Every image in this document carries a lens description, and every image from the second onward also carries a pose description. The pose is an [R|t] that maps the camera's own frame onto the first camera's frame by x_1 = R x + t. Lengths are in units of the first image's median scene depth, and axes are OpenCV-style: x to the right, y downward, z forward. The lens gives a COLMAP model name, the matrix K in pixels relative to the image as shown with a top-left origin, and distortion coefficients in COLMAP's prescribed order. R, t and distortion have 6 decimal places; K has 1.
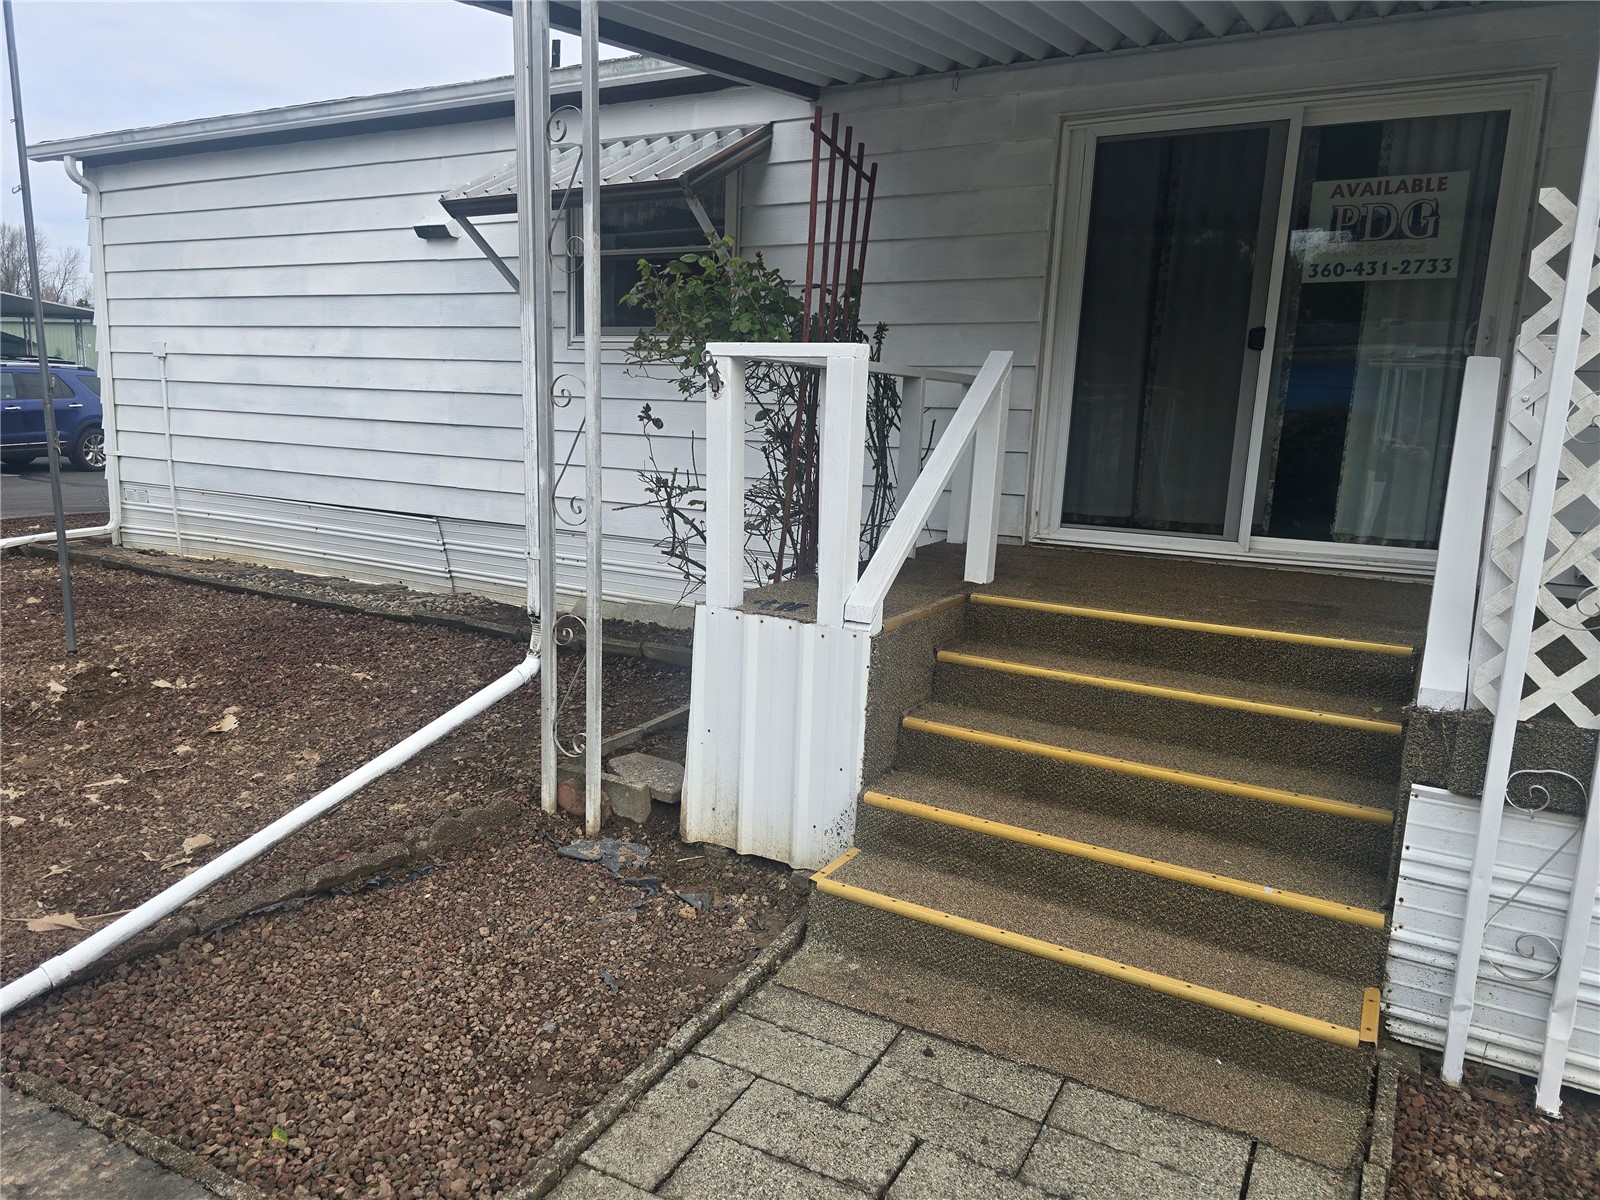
lens RADIAL K [[1045.0, 0, 779.6], [0, 1045.0, 596.0], [0, 0, 1]] dist [0.078753, -0.059979]
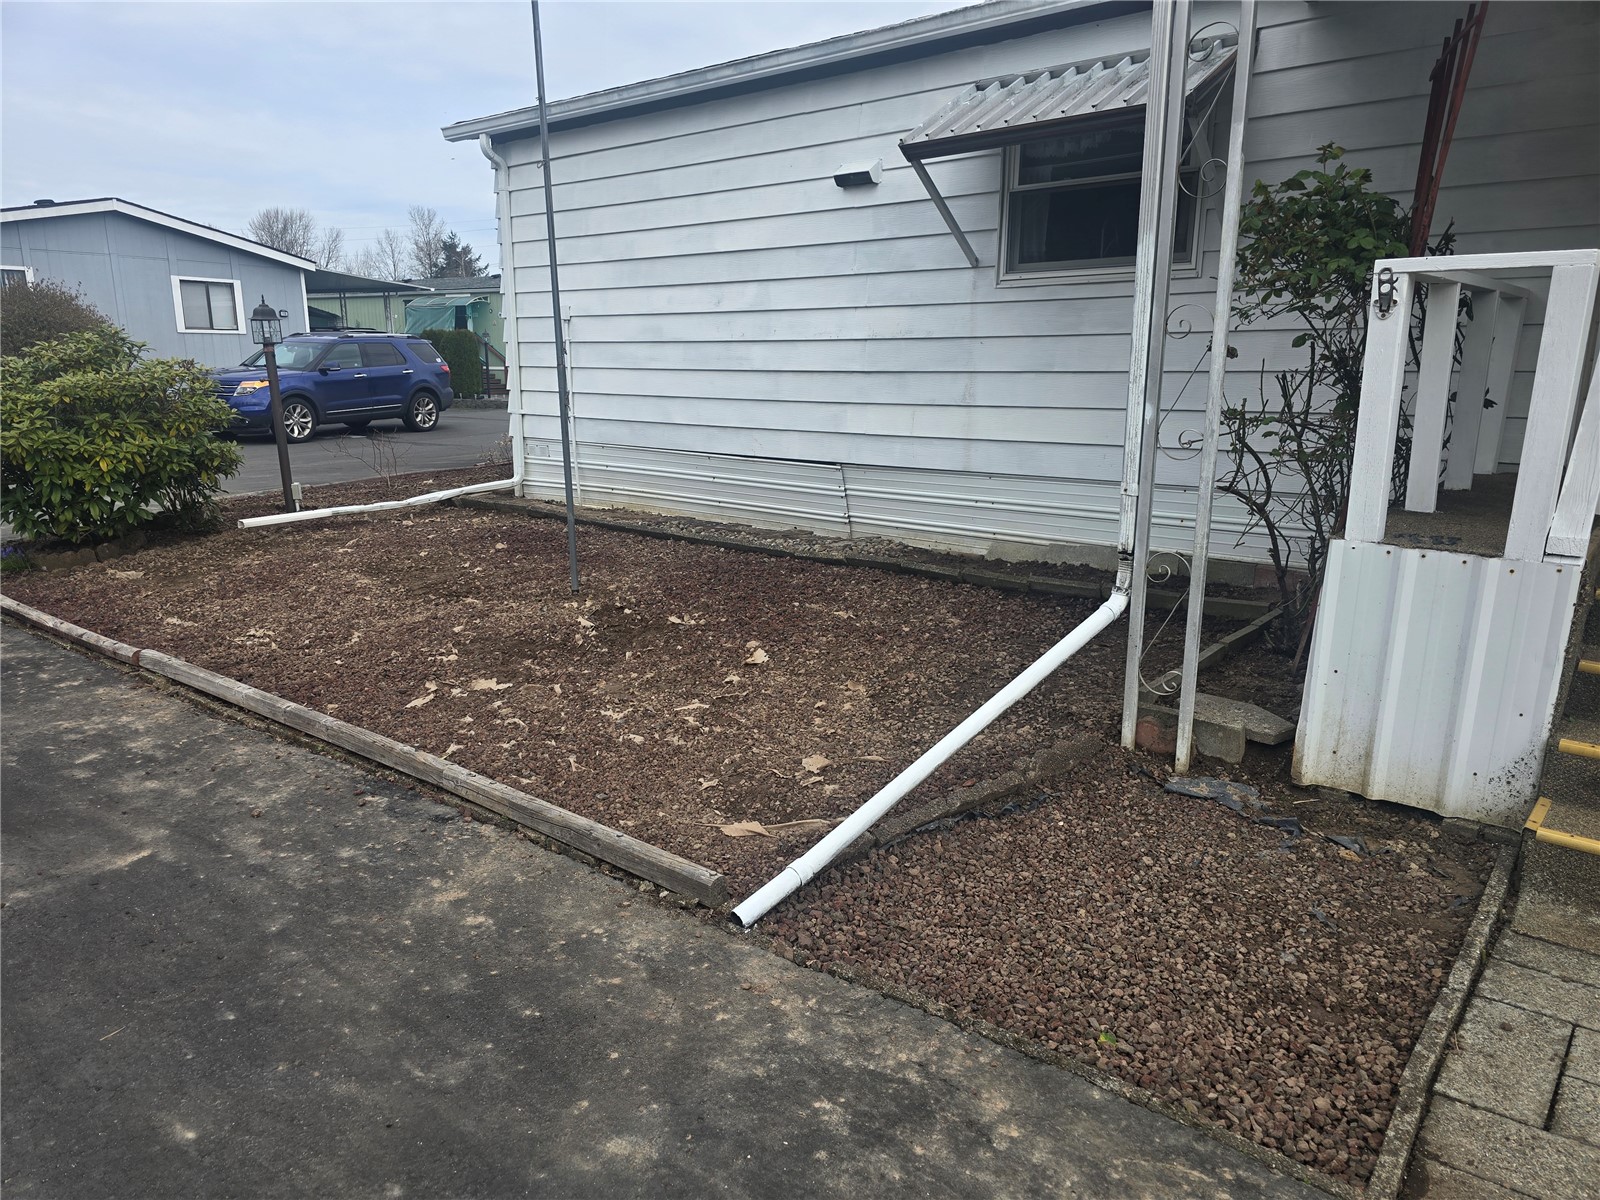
lens RADIAL K [[1045.0, 0, 779.6], [0, 1045.0, 596.0], [0, 0, 1]] dist [0.078753, -0.059979]
pose [[0.984285, 0.002983, -0.176562, -0.284637], [0.005488, 0.998858, 0.047469, 0.007781], [0.176502, -0.047692, 0.983144, -0.032449]]
